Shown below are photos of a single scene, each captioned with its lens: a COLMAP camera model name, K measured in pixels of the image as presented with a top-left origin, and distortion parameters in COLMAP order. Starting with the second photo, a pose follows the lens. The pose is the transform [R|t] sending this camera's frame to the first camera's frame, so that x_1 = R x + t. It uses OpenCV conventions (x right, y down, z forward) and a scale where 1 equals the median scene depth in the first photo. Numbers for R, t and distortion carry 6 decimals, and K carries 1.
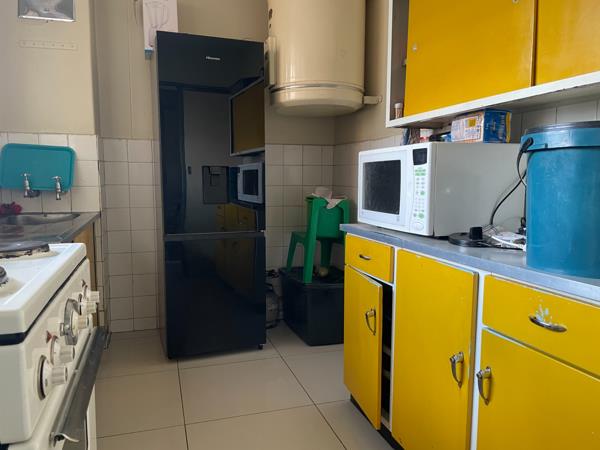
lens RADIAL K [[456.6, 0, 300.0], [0, 456.6, 225.0], [0, 0, 1]] dist [0.098457, -0.128480]
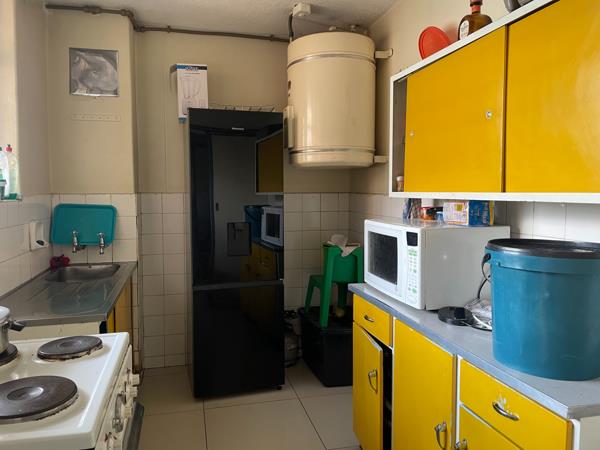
lens RADIAL K [[452.9, 0, 300.1], [0, 452.9, 219.7], [0, 0, 1]] dist [0.088443, -0.109594]
pose [[0.998253, -0.001241, -0.059067, 0.027691], [-0.001389, 0.999010, -0.044462, -0.084092], [0.059064, 0.044466, 0.997263, -0.087130]]
